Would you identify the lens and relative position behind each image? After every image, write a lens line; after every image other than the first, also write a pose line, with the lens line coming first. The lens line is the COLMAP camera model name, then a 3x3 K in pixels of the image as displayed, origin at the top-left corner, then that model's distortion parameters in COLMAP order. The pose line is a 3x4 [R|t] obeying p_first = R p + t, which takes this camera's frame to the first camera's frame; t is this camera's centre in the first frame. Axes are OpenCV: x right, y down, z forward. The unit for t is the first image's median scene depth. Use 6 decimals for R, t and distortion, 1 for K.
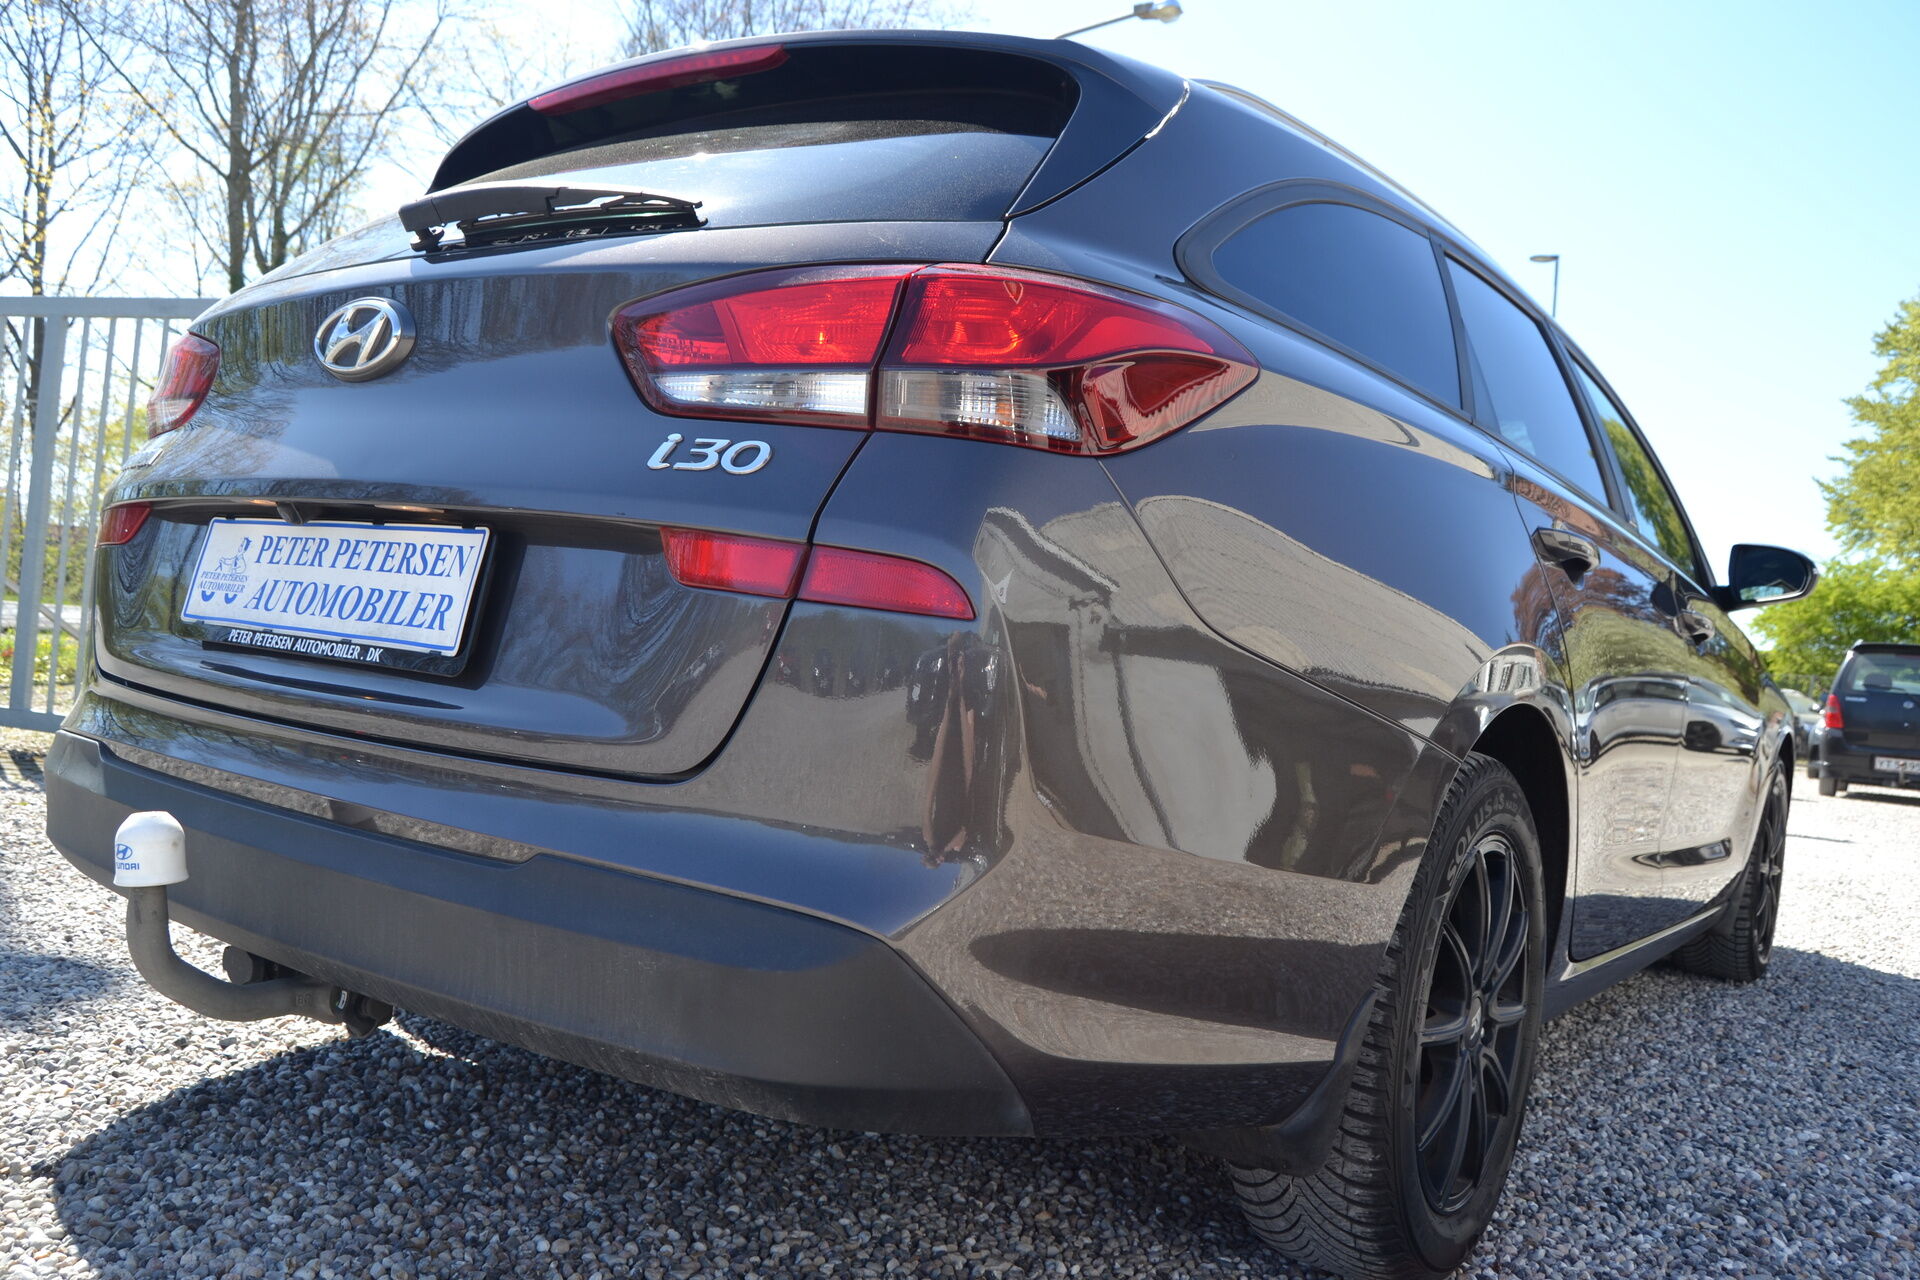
lens RADIAL K [[1512.8, 0, 960.0], [0, 1512.8, 640.0], [0, 0, 1]] dist [-0.133249, 0.086681]
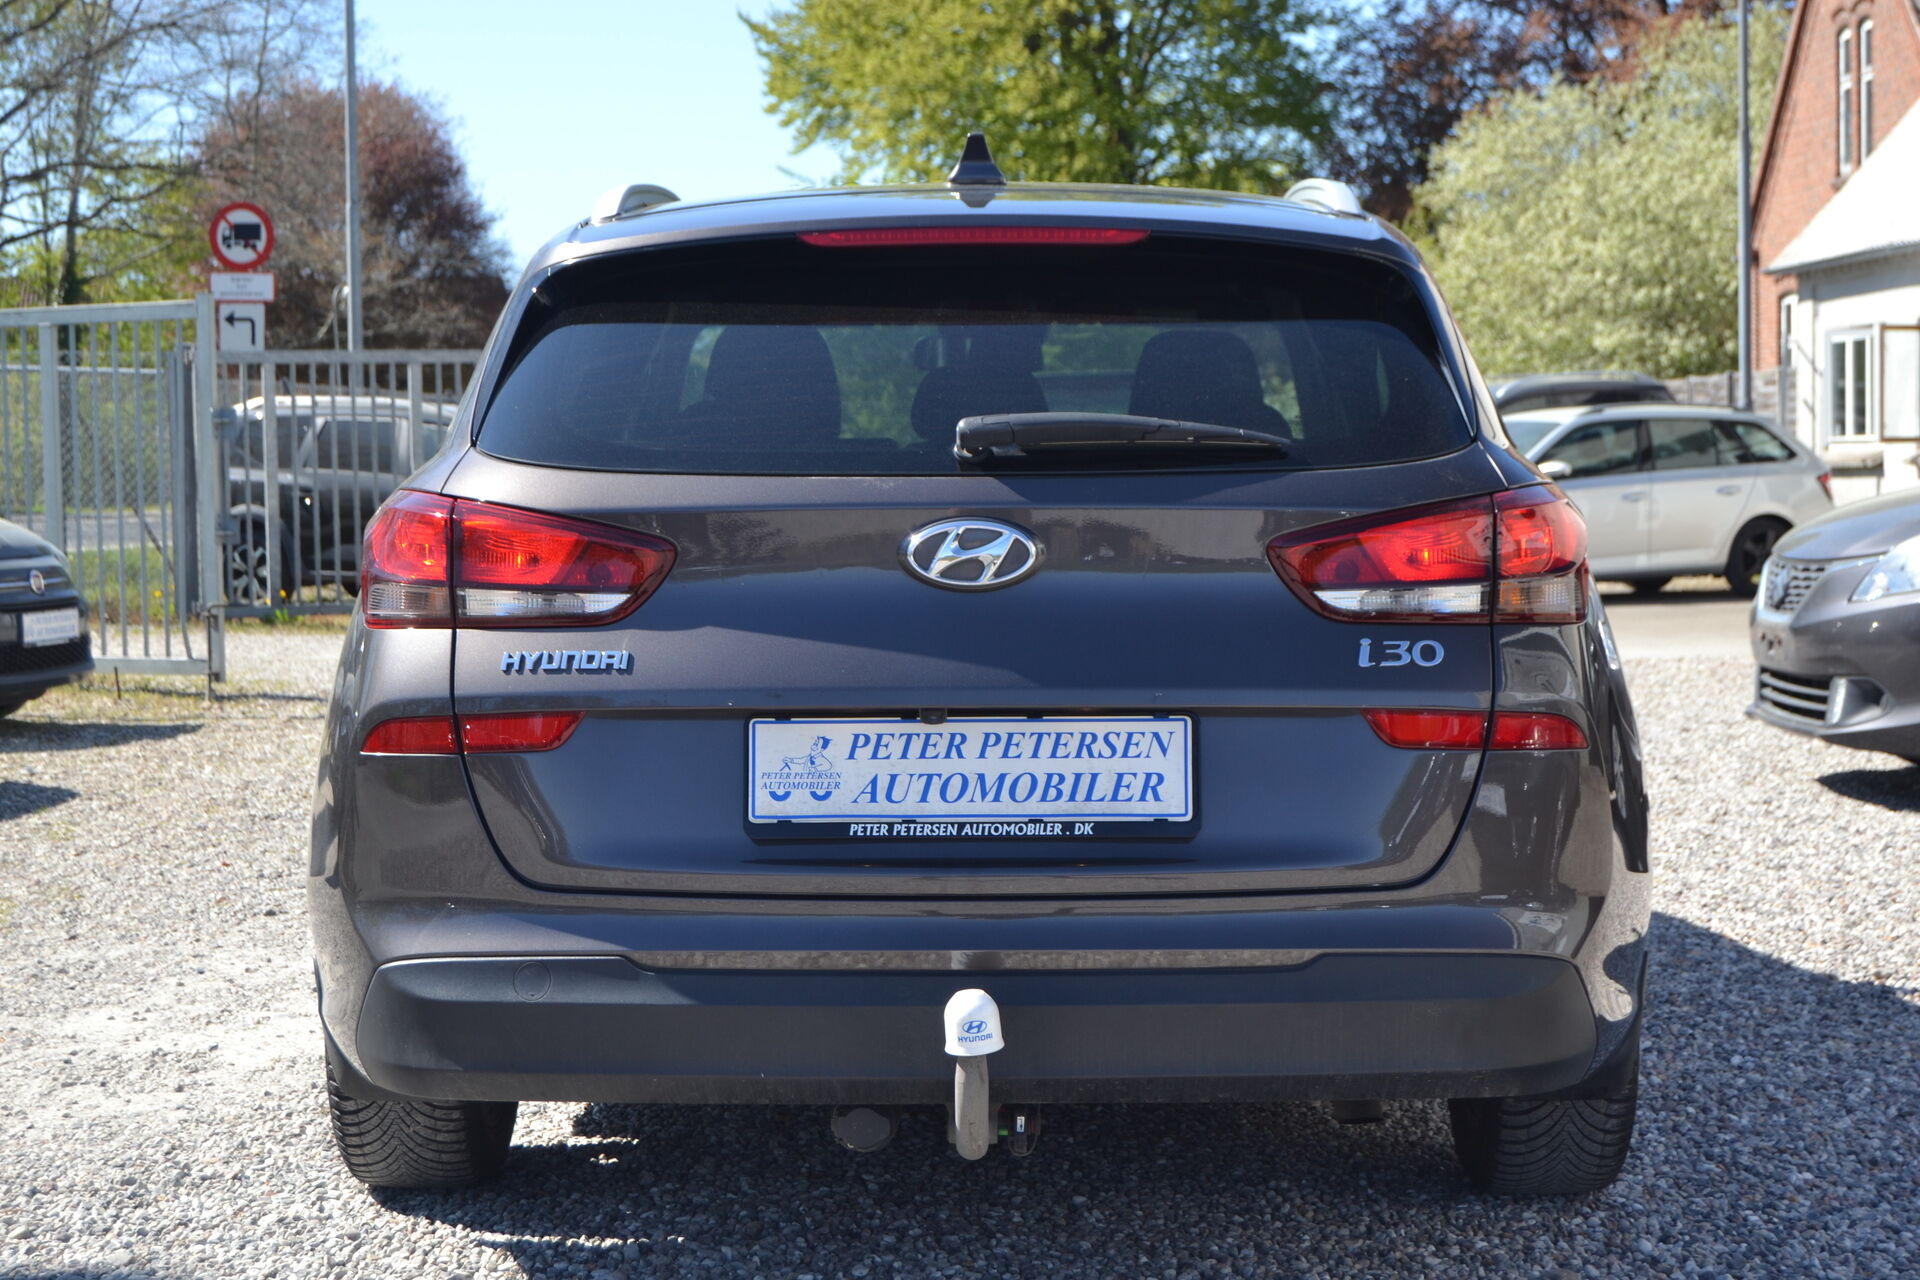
lens RADIAL K [[3086.6, 0, 960.0], [0, 3086.6, 640.0], [0, 0, 1]] dist [0.019578, -0.085794]
pose [[0.822882, -0.129438, 0.553273, -1.717258], [0.080007, 0.990402, 0.112710, -0.403375], [-0.562551, -0.048481, 0.825340, -0.944335]]
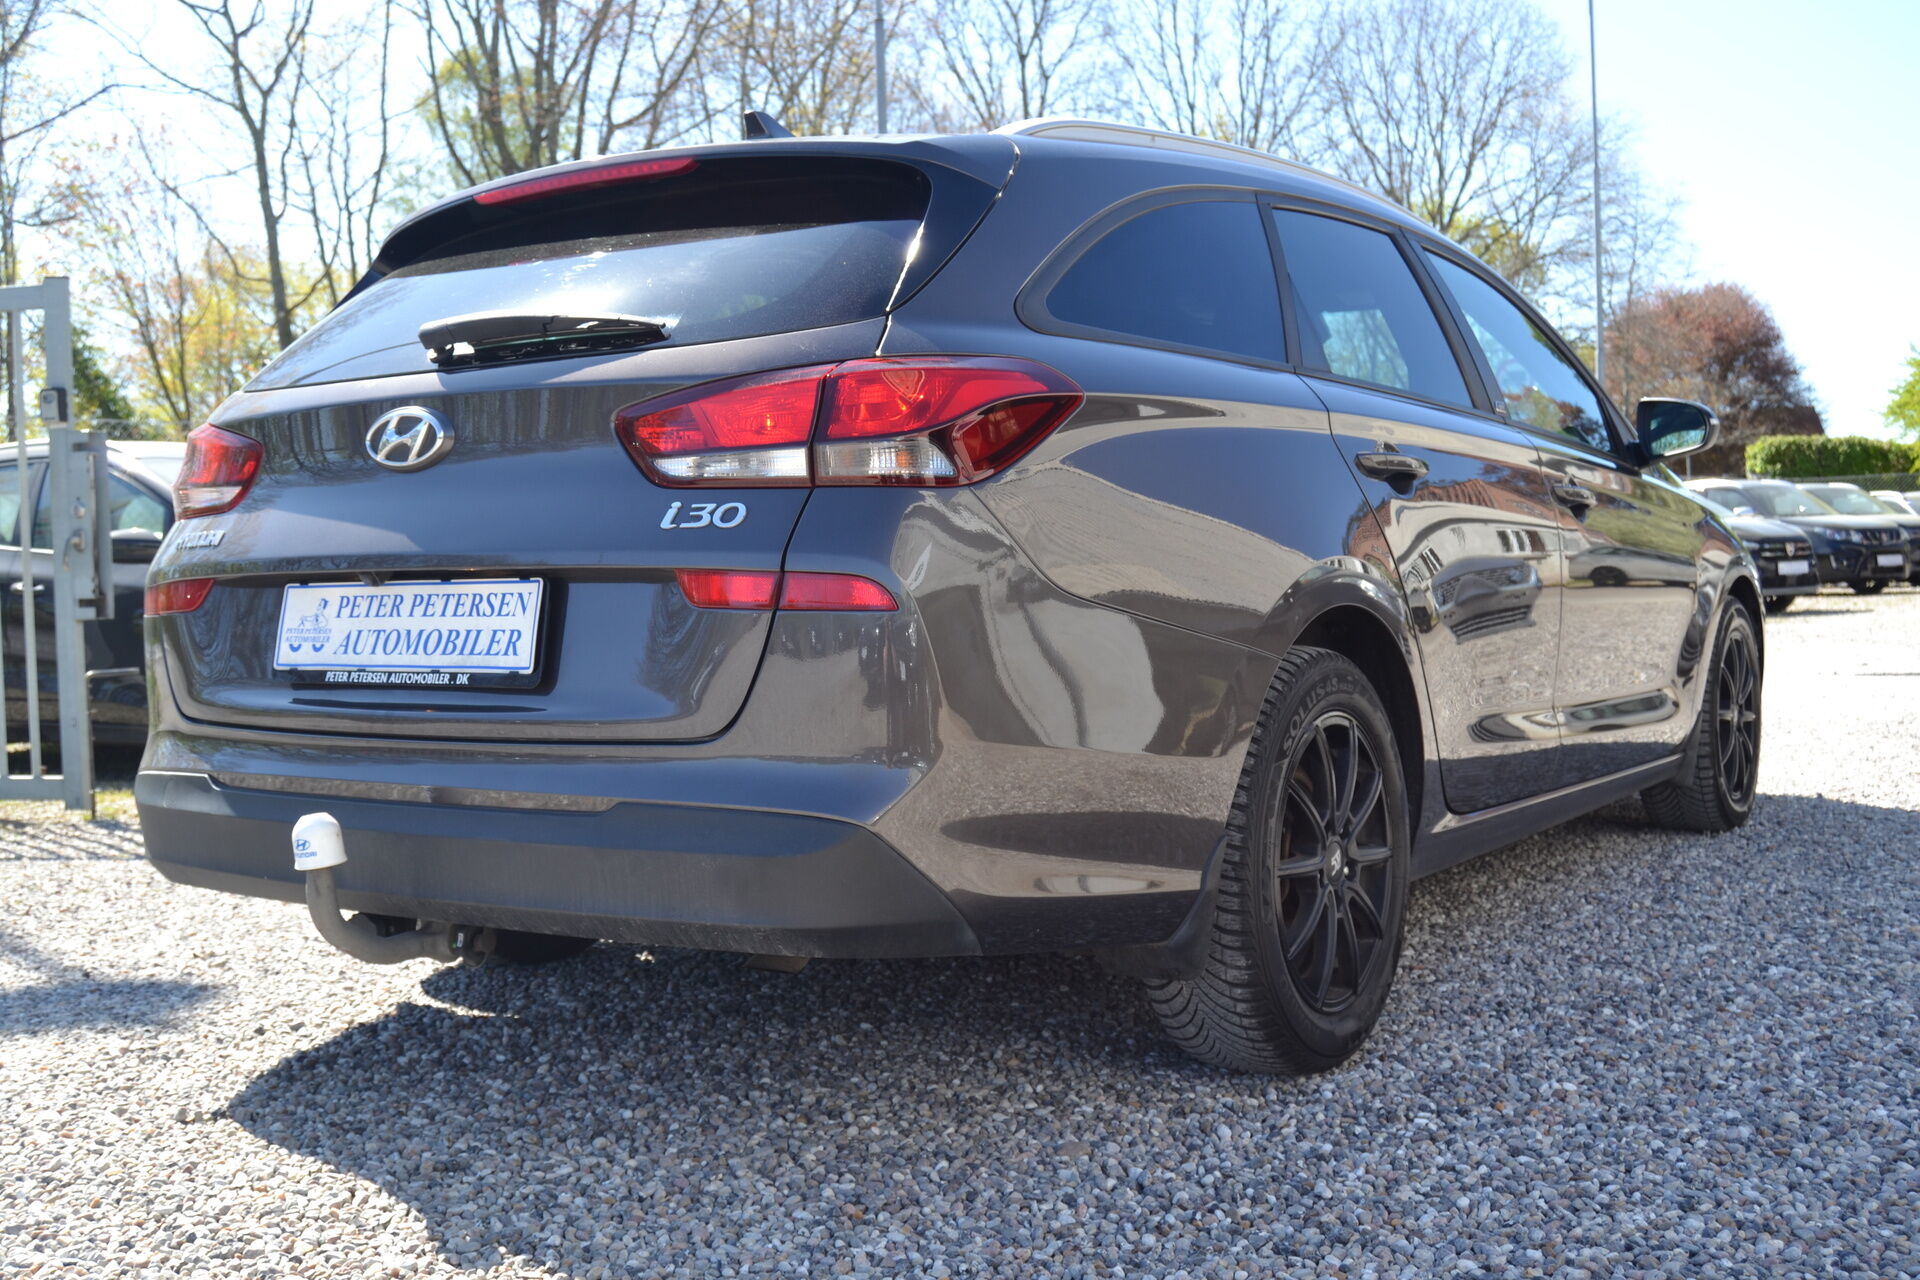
lens RADIAL K [[1966.9, 0, 960.0], [0, 1966.9, 640.0], [0, 0, 1]] dist [-0.097982, -0.003190]
pose [[0.992370, -0.119712, 0.029502, 0.007091], [0.118096, 0.991666, 0.051503, -0.058917], [-0.035421, -0.047626, 0.998237, -0.736339]]
